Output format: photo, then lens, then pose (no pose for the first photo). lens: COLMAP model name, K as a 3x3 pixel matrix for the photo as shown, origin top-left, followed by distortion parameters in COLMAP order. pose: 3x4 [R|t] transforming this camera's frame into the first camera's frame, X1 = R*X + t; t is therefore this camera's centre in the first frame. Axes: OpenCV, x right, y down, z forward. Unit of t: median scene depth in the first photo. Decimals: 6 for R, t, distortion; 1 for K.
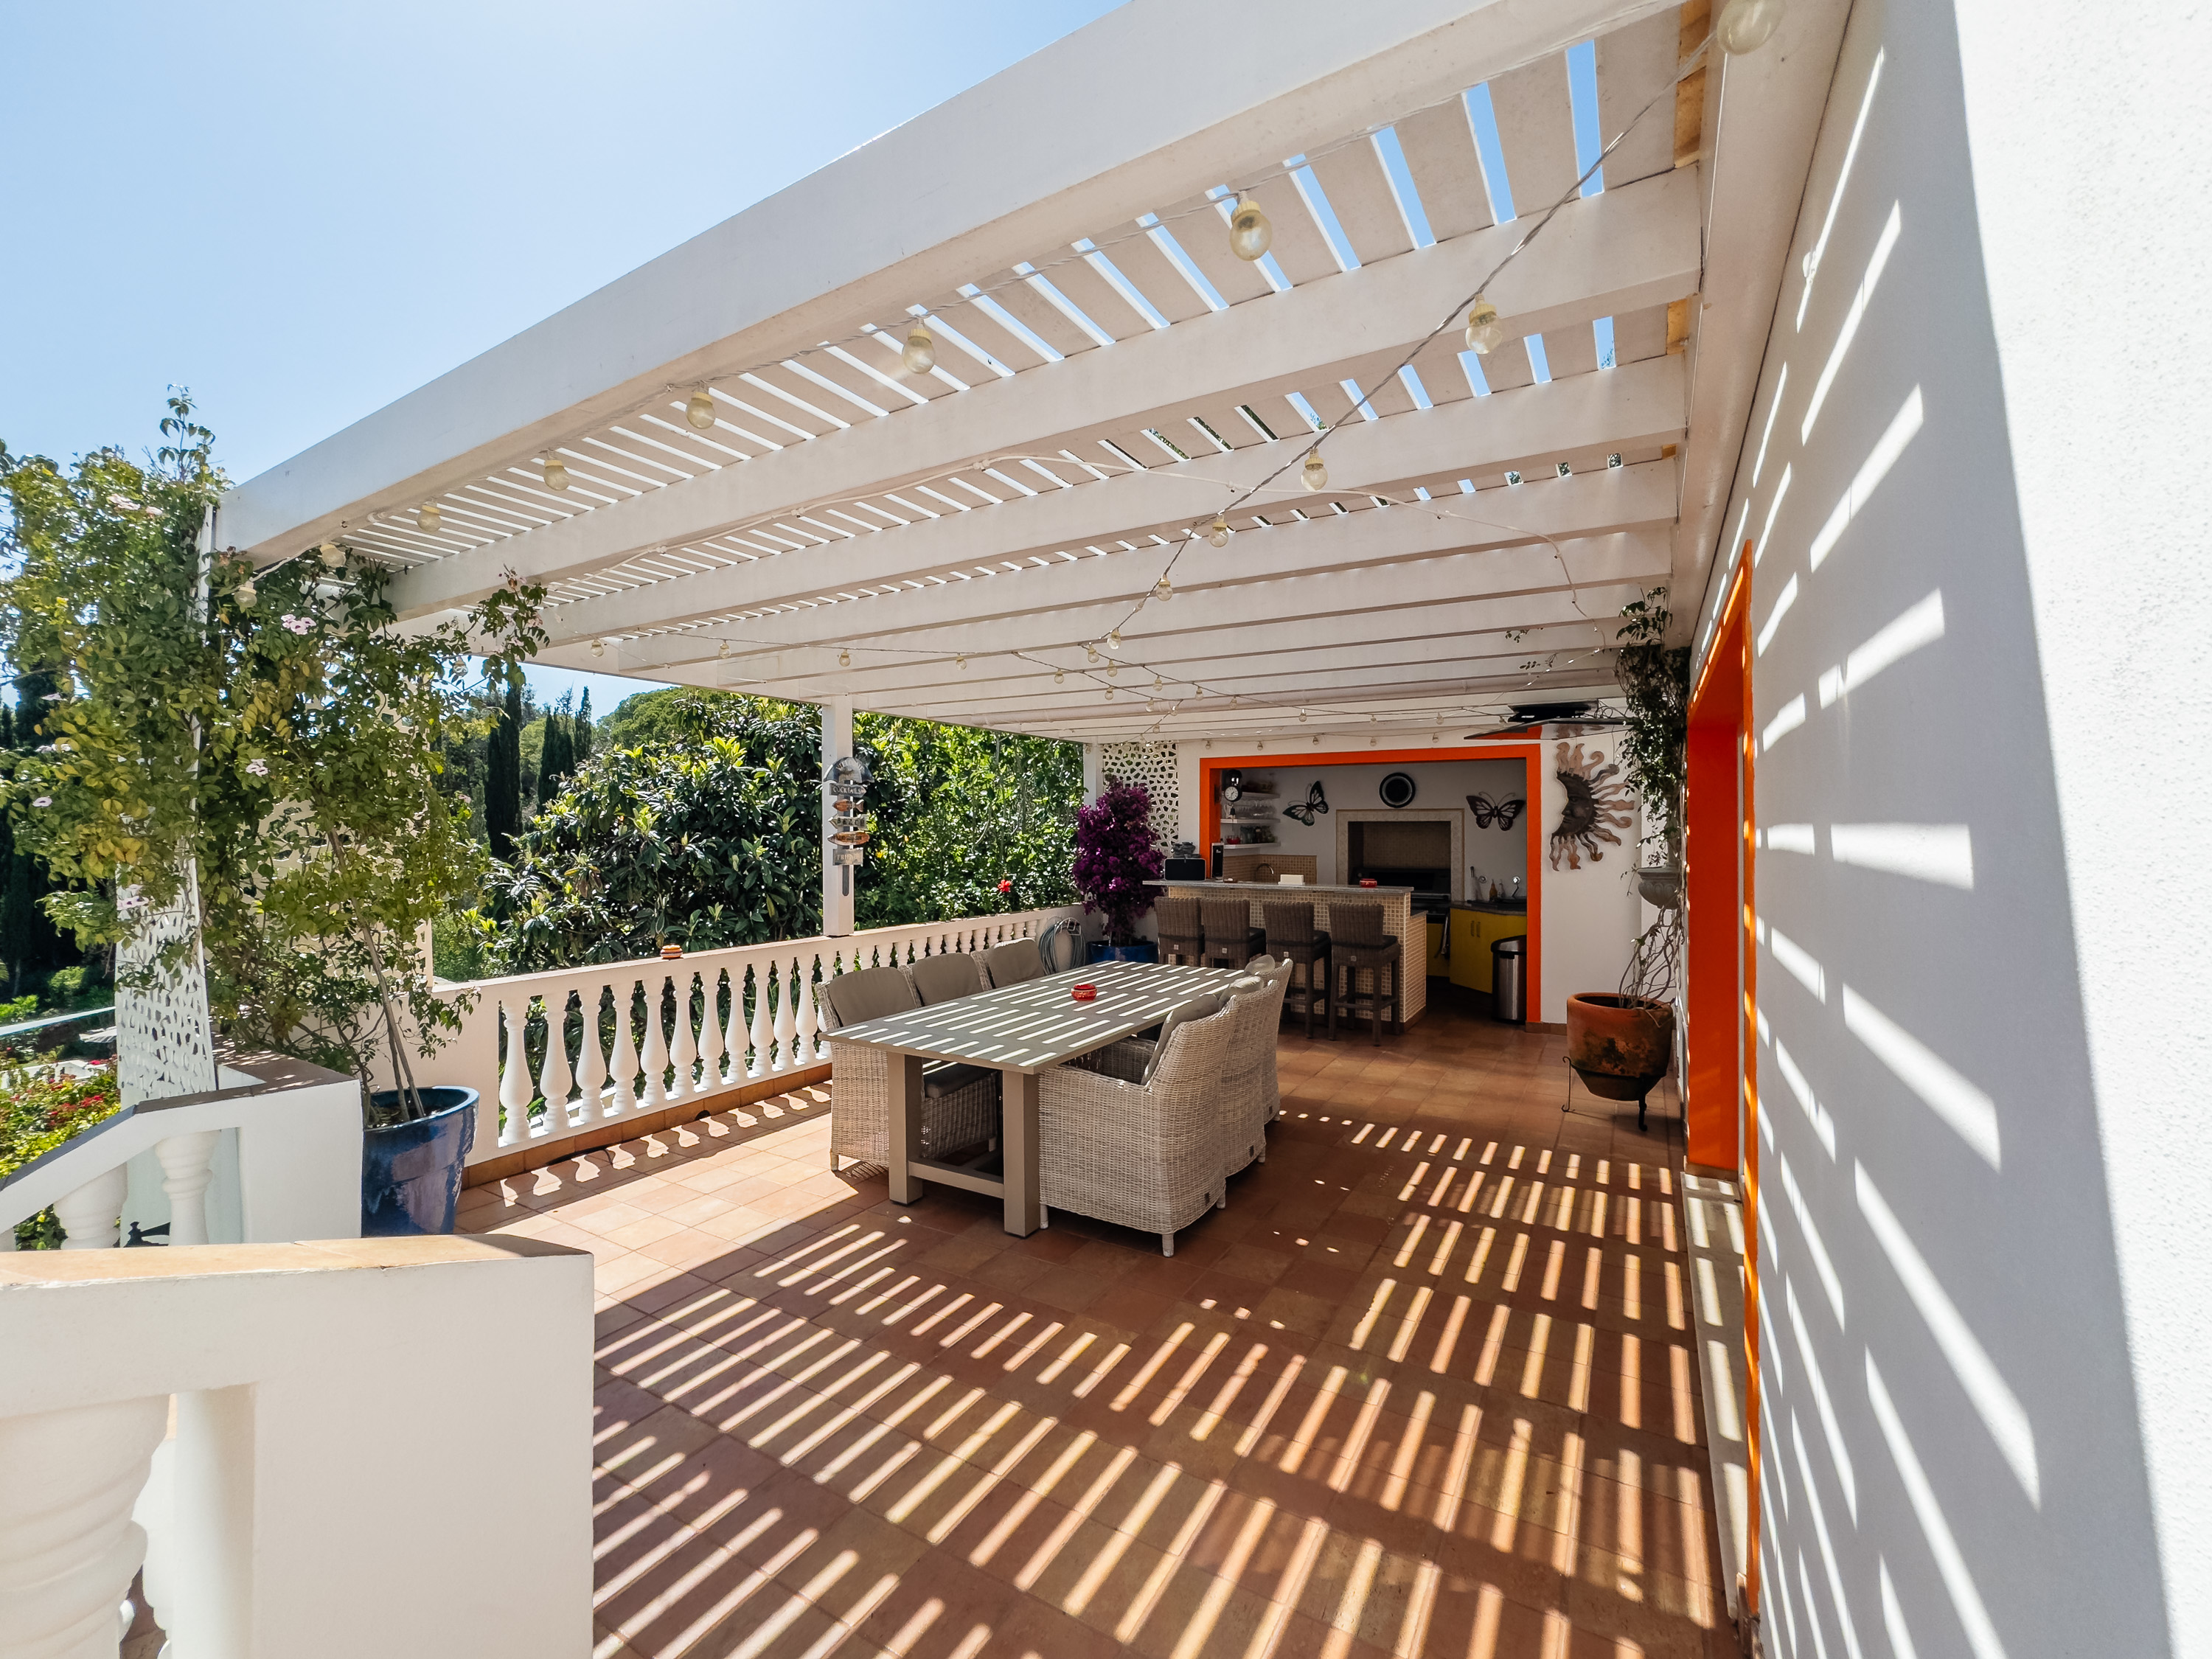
lens RADIAL K [[913.8, 0, 1143.1], [0, 913.8, 816.9], [0, 0, 1]] dist [-0.037831, 0.015607]
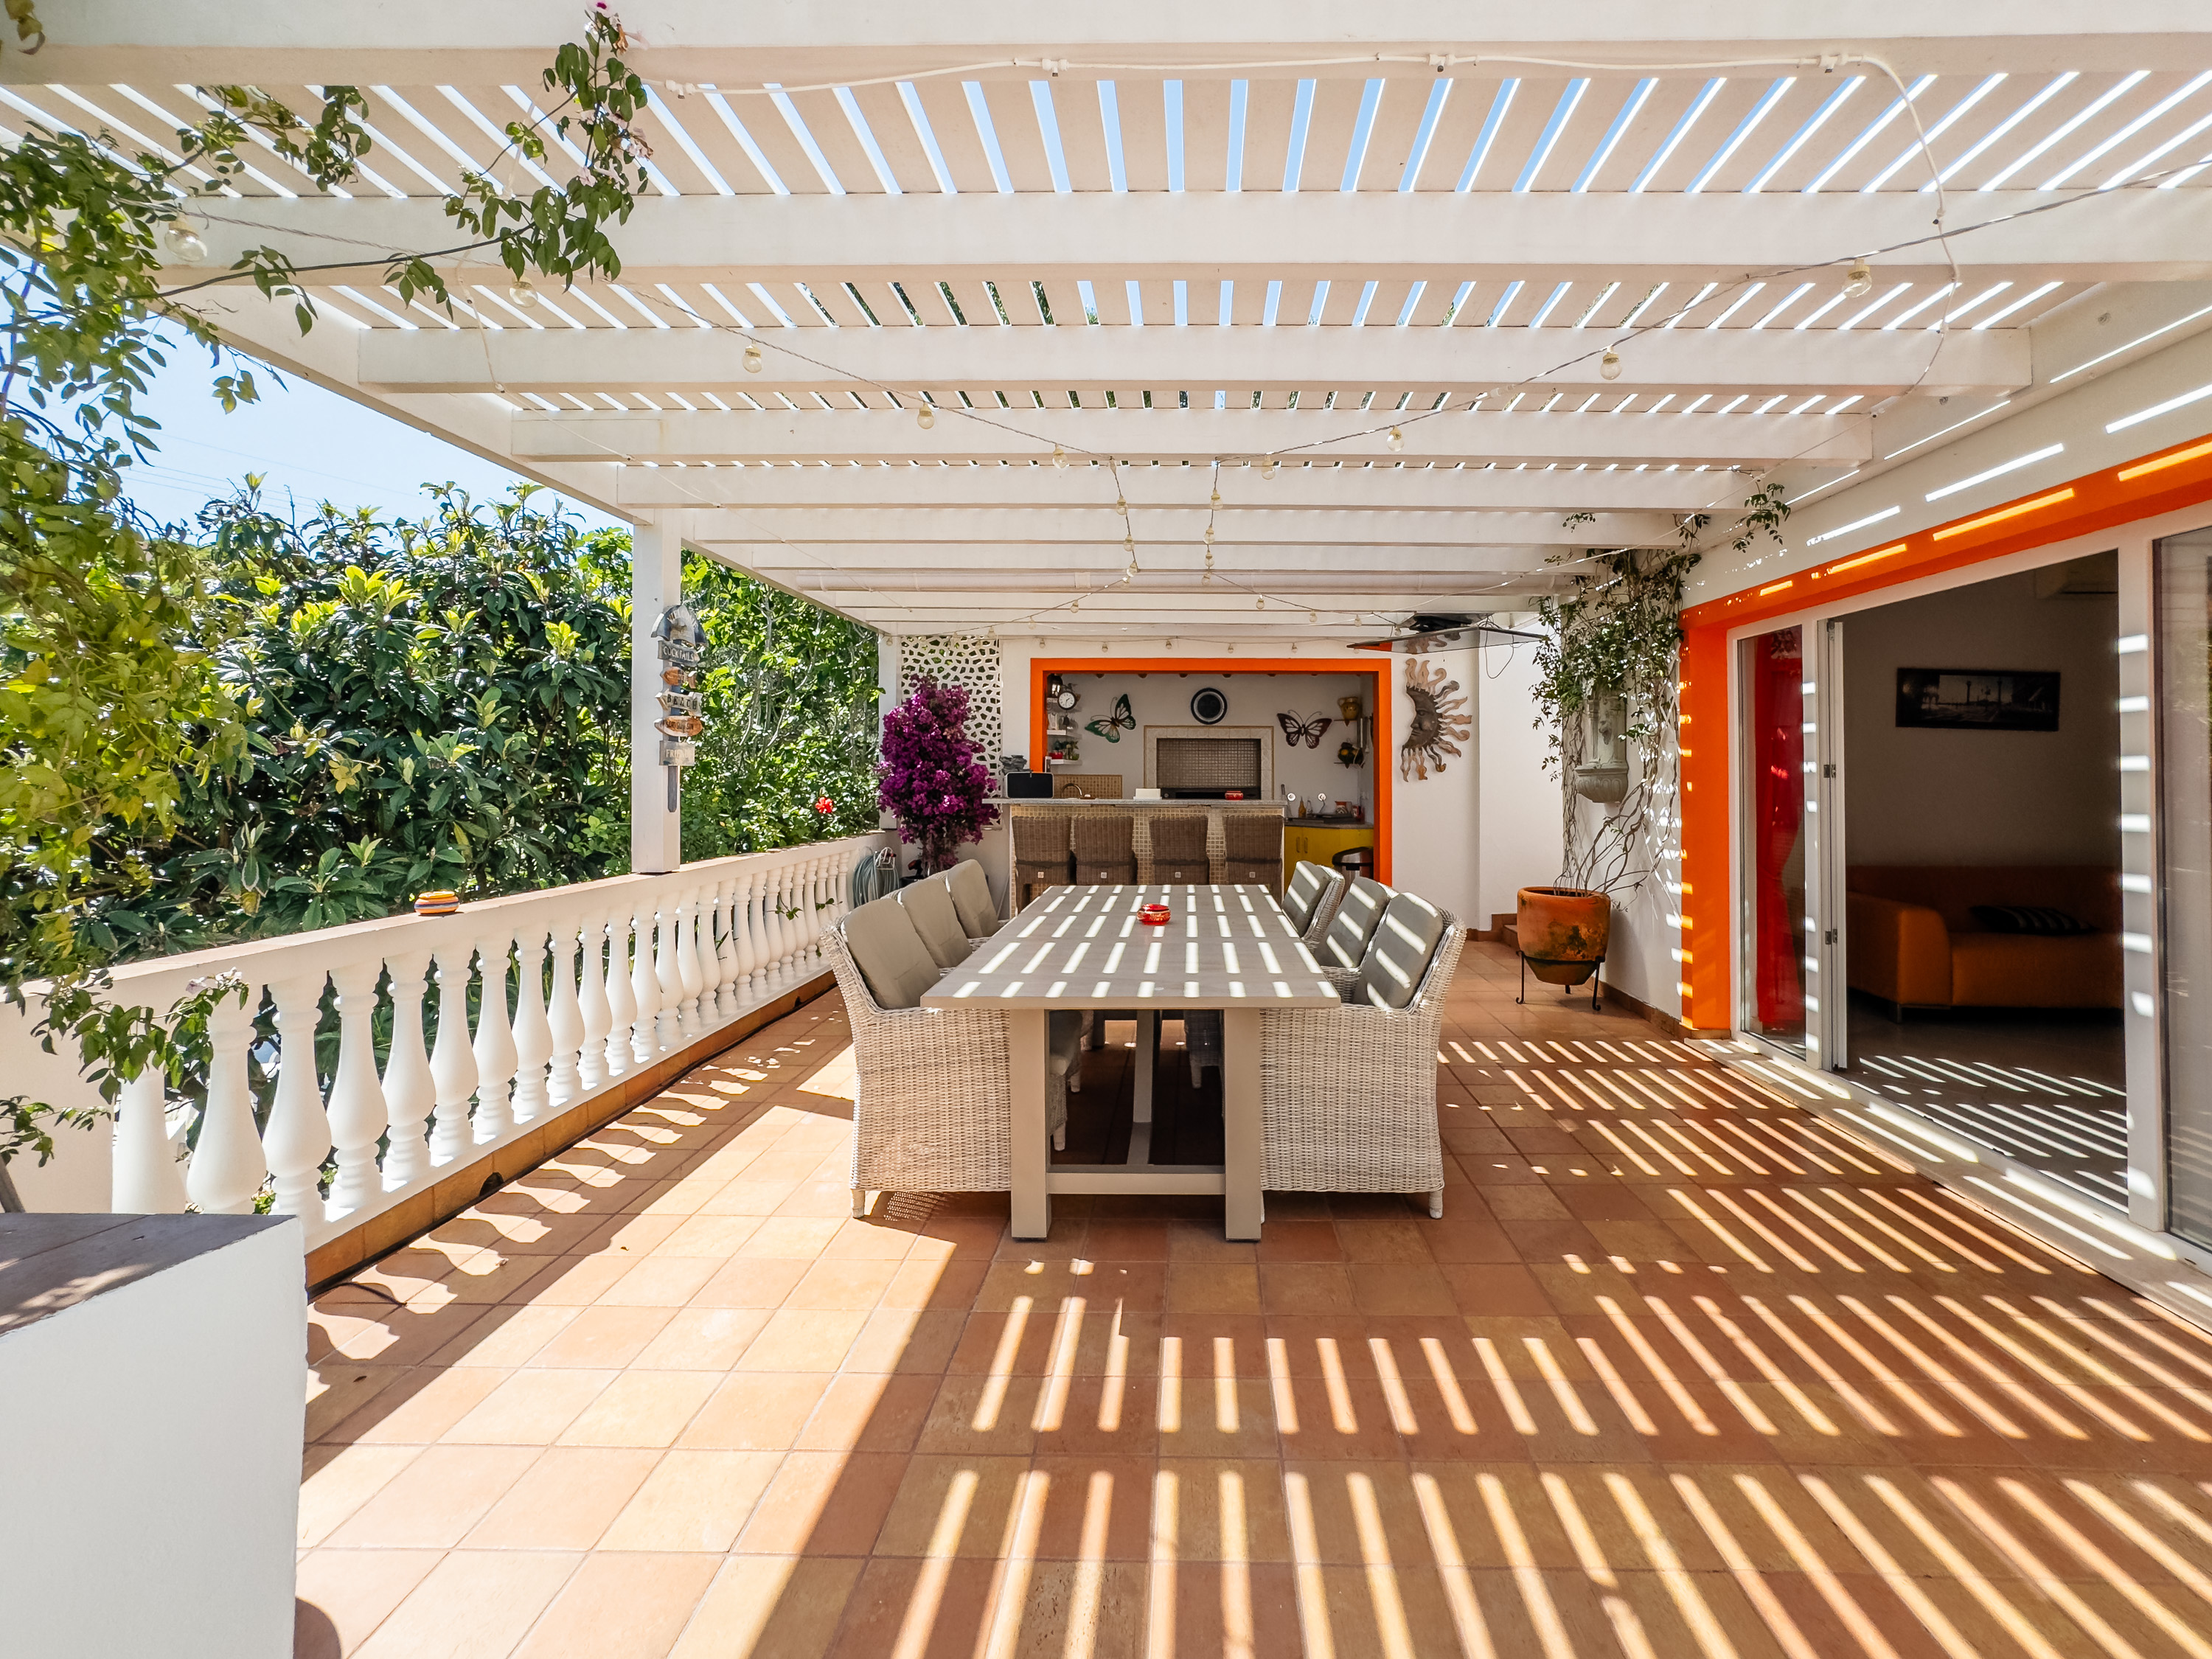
lens RADIAL K [[913.8, 0, 1158.4], [0, 913.8, 760.3], [0, 0, 1]] dist [-0.037831, 0.015607]
pose [[0.877224, 0.010061, 0.479976, -0.298910], [-0.007402, 0.999945, -0.007431, 0.045607], [-0.480024, 0.002965, 0.877250, 0.220918]]
